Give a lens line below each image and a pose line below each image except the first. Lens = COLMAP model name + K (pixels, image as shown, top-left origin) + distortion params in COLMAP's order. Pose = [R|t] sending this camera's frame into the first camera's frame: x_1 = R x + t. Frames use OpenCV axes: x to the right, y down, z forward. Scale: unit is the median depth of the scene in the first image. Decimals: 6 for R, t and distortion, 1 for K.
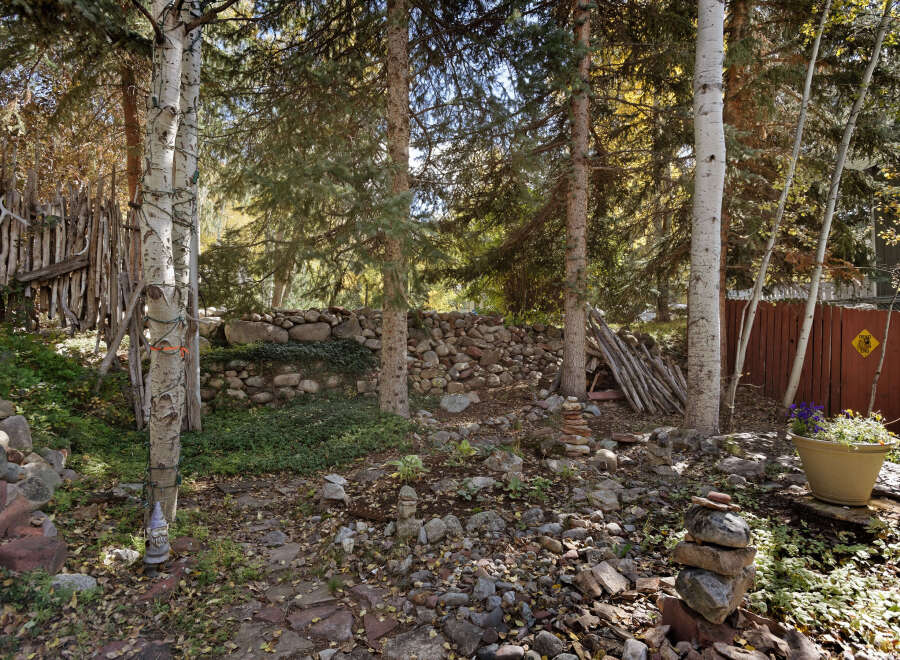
lens RADIAL K [[484.6, 0, 450.0], [0, 484.6, 330.0], [0, 0, 1]] dist [-0.004533, -0.000191]
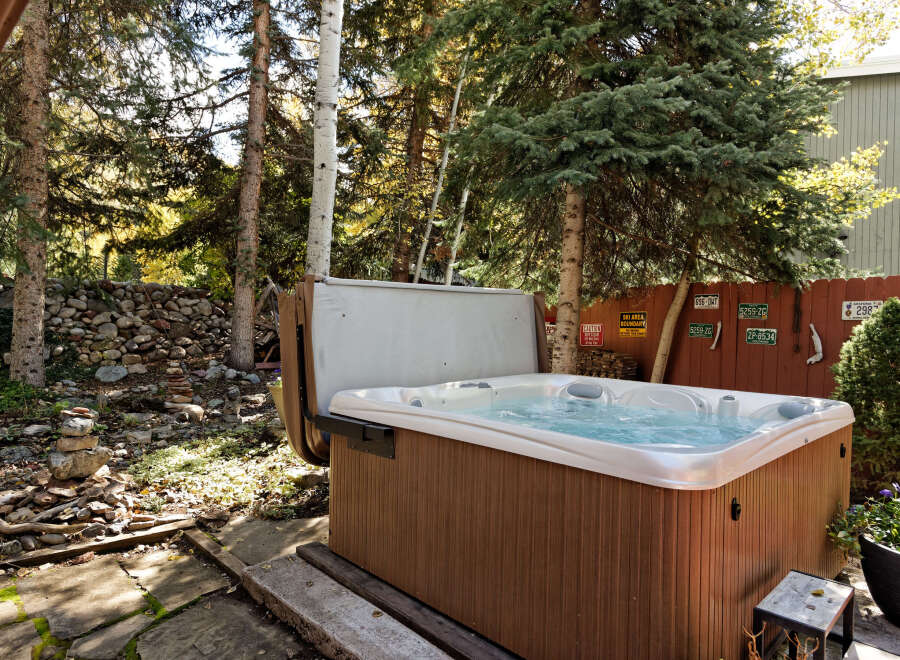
lens RADIAL K [[562.7, 0, 450.0], [0, 562.7, 330.0], [0, 0, 1]] dist [0.000909, 0.005640]
pose [[0.956136, 0.009713, 0.292761, 0.316396], [-0.024435, 0.998611, 0.046672, -0.014697], [-0.291901, -0.051779, 0.955046, -0.326792]]
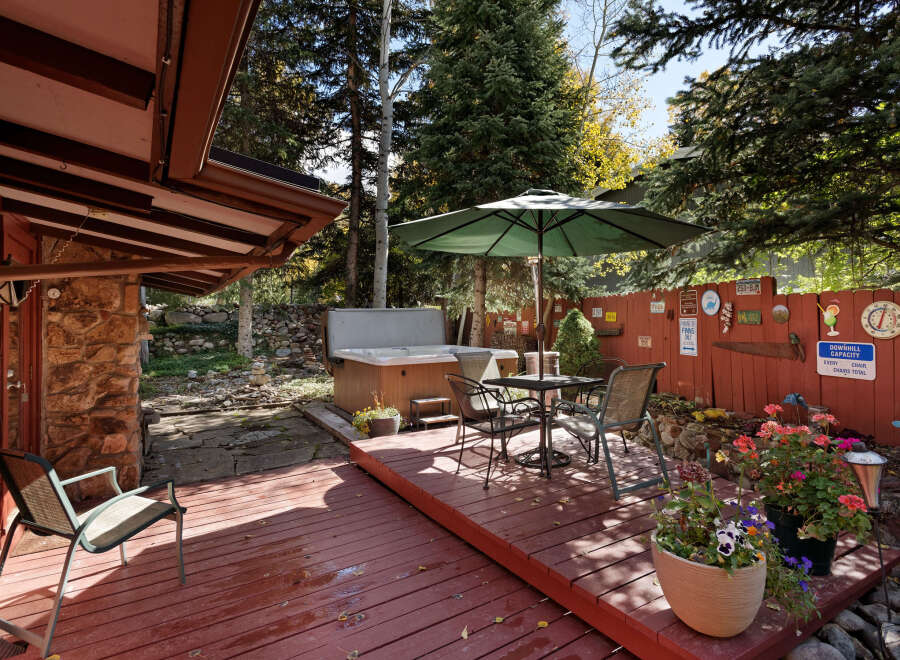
lens RADIAL K [[464.4, 0, 473.9], [0, 464.4, 320.7], [0, 0, 1]] dist [-0.005127, -0.000244]
pose [[0.994903, -0.011340, 0.100200, 0.558292], [0.007888, 0.999364, 0.034784, -0.039898], [-0.100531, -0.033816, 0.994359, -0.924801]]
